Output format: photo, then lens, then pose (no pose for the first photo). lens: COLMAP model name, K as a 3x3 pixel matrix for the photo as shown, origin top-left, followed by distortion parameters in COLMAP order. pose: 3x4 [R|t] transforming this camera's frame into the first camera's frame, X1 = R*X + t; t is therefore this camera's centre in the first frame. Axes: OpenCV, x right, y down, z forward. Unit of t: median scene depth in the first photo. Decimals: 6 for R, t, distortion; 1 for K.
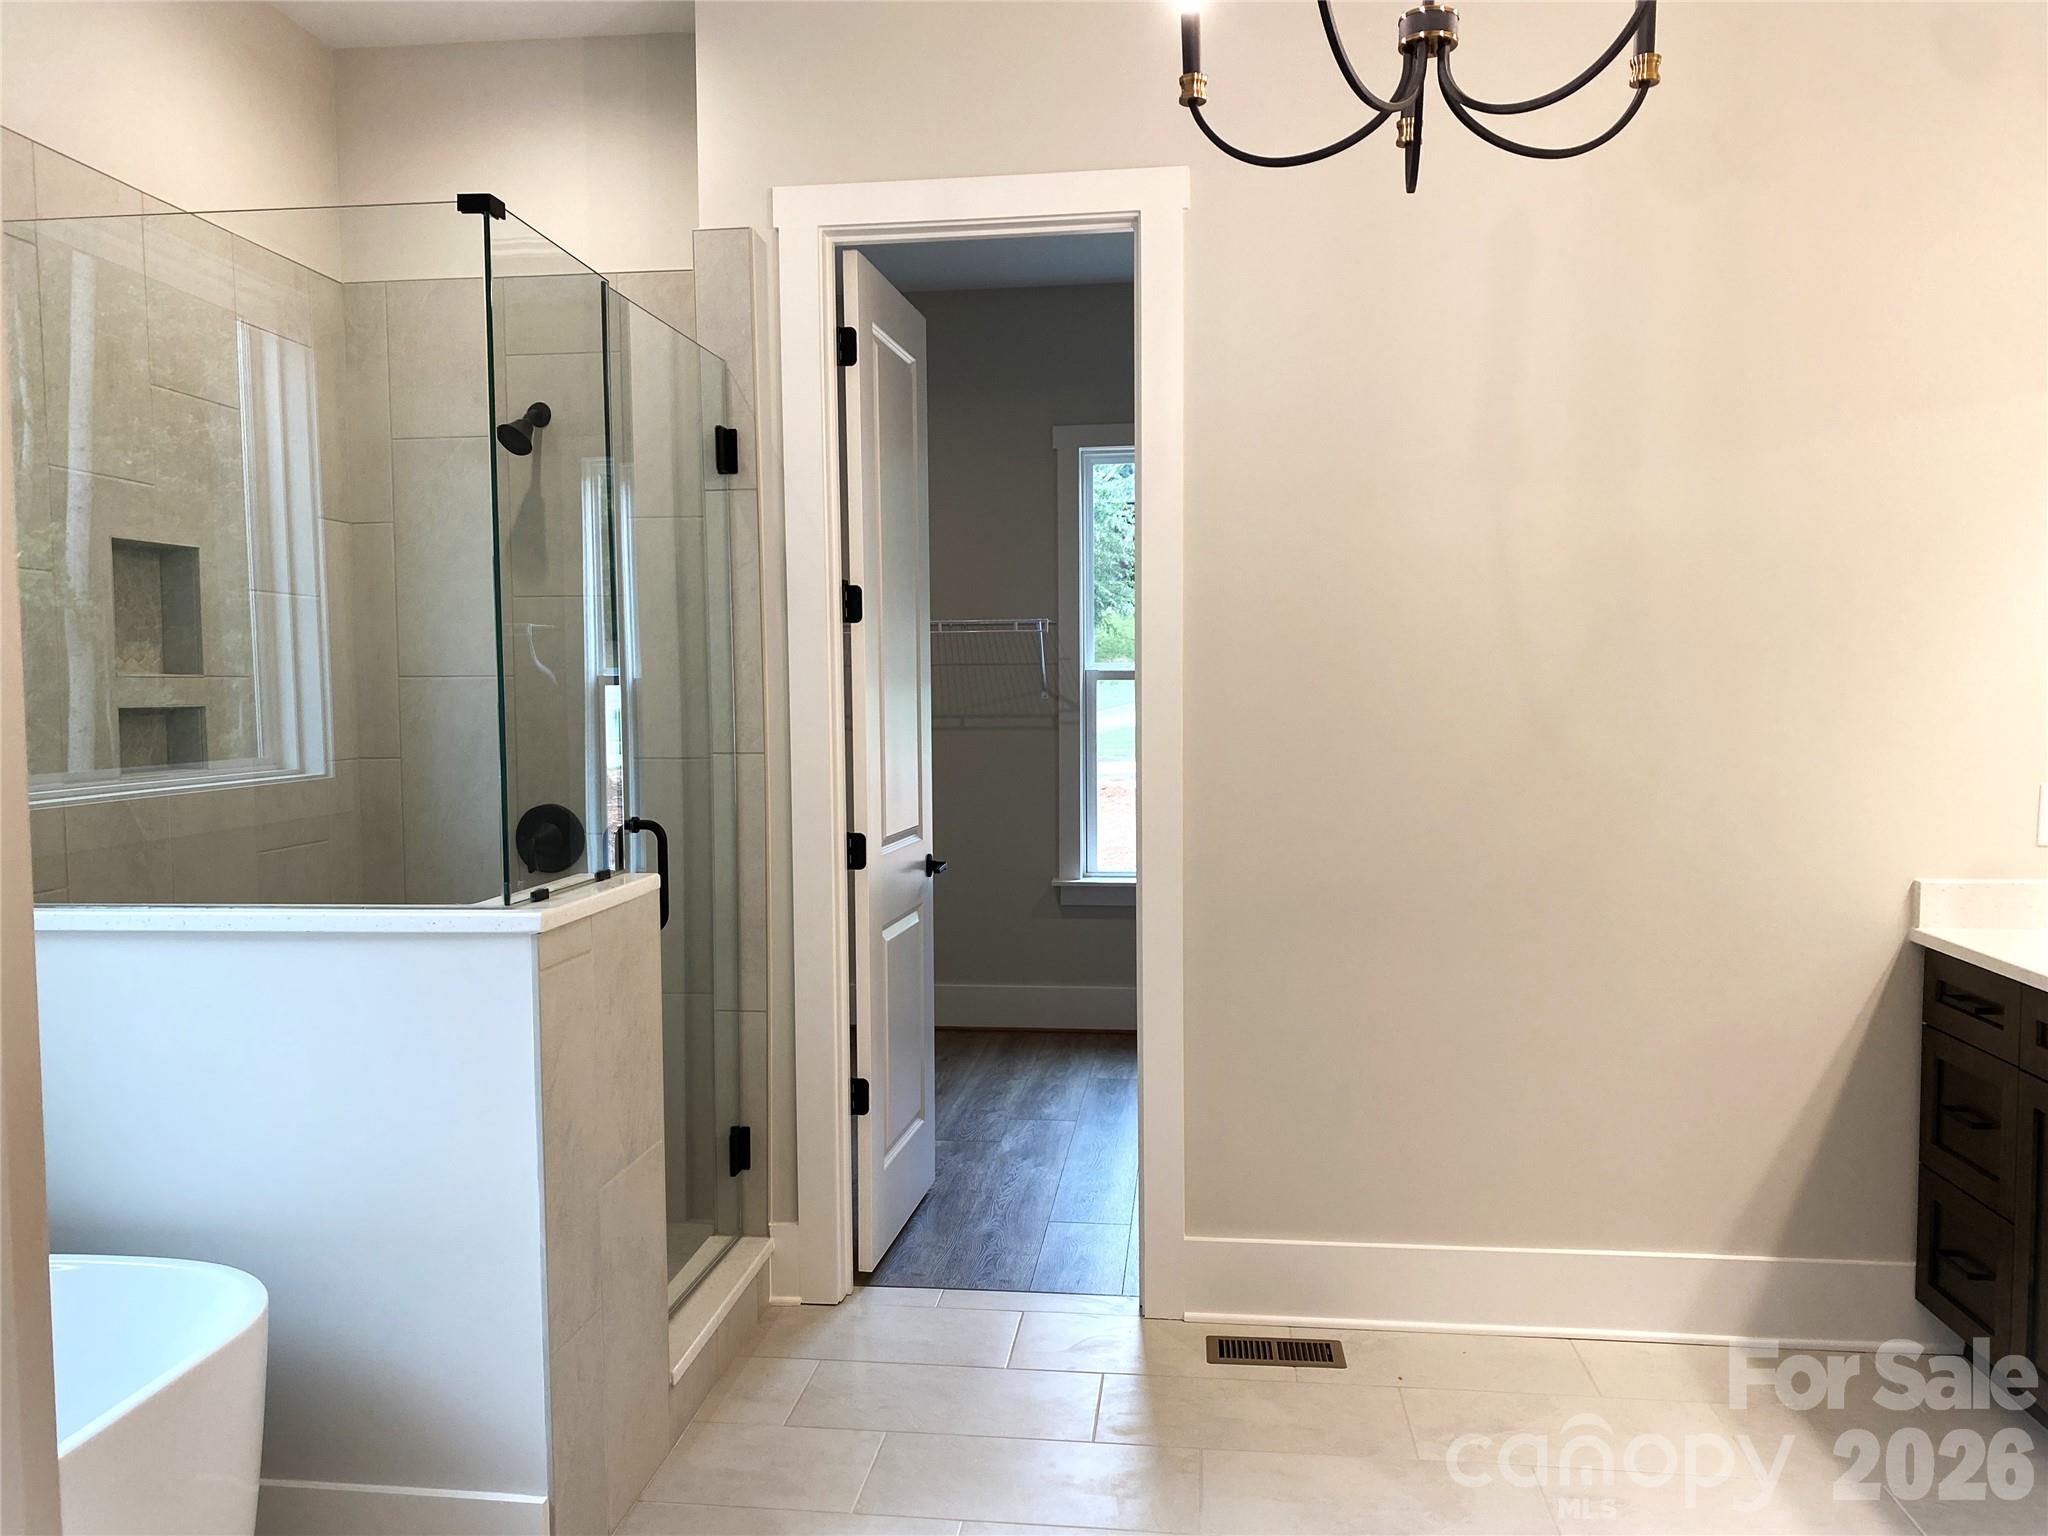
lens RADIAL K [[1573.9, 0, 1021.7], [0, 1573.9, 786.6], [0, 0, 1]] dist [0.003205, 0.006058]
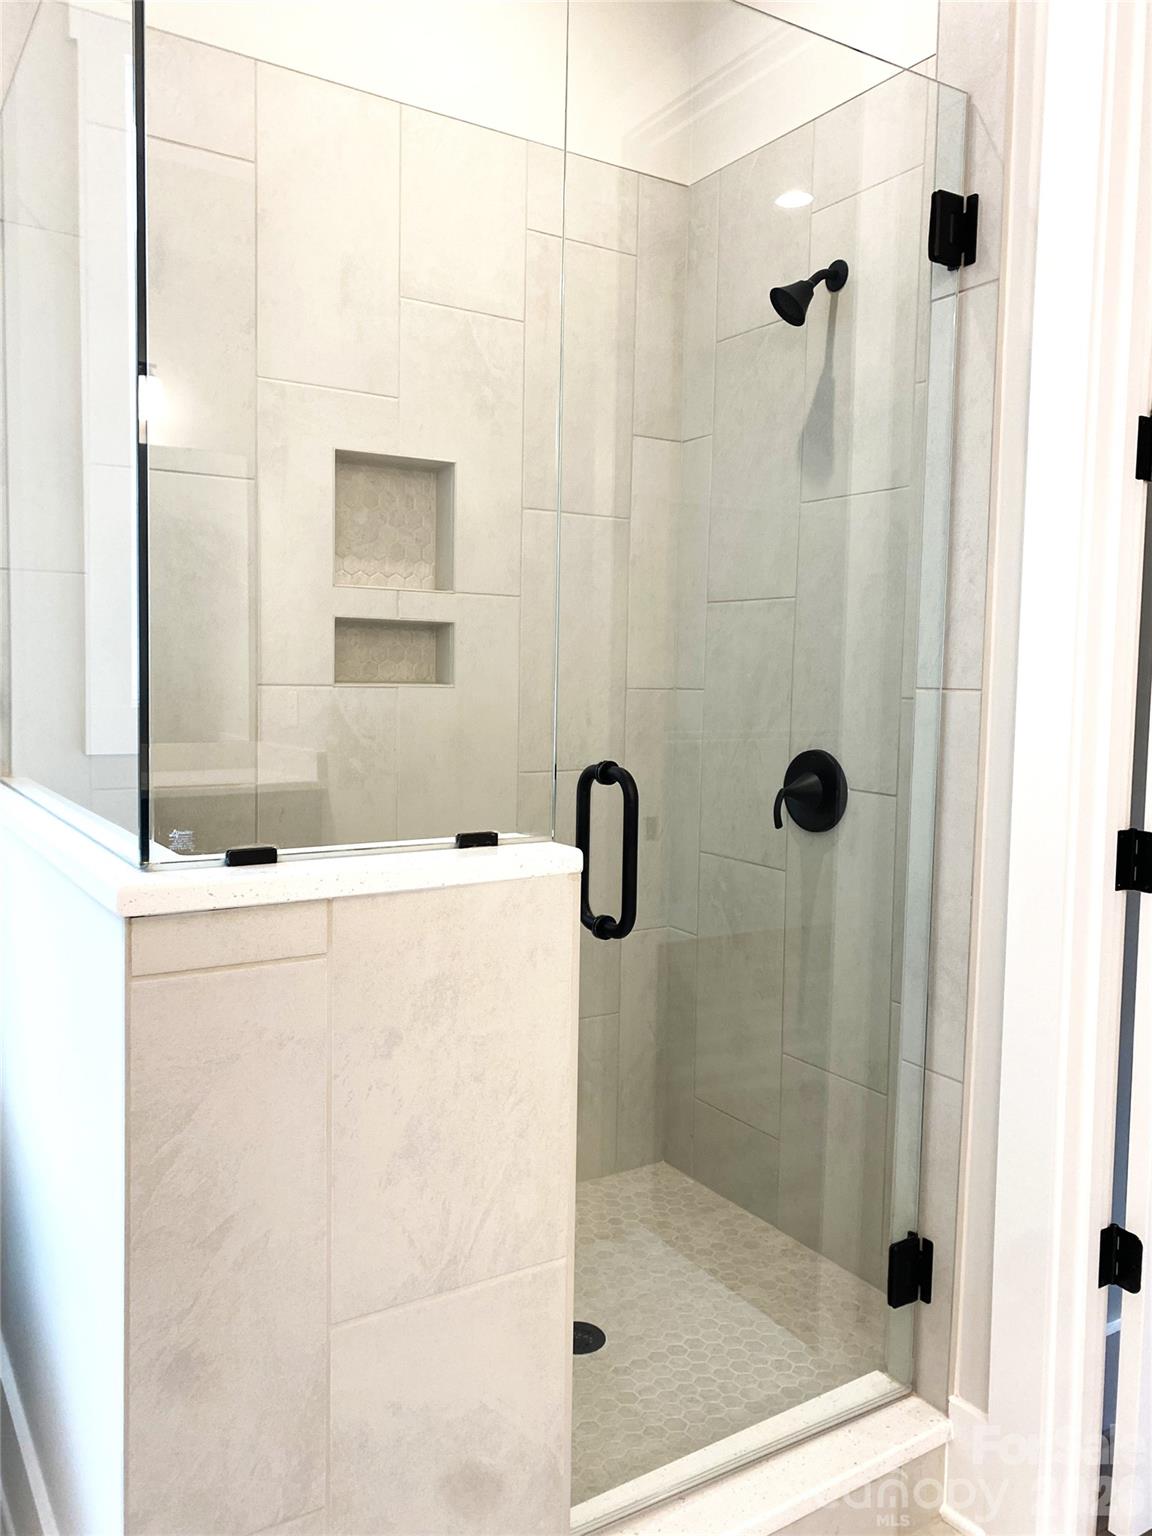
lens RADIAL K [[1174.1, 0, 571.9], [0, 1174.1, 752.8], [0, 0, 1]] dist [0.002114, 0.003352]
pose [[0.629195, 0.074908, -0.773630, 0.110615], [-0.074105, 0.996592, 0.036227, -0.000590], [0.773707, 0.034536, 0.632602, 0.582726]]
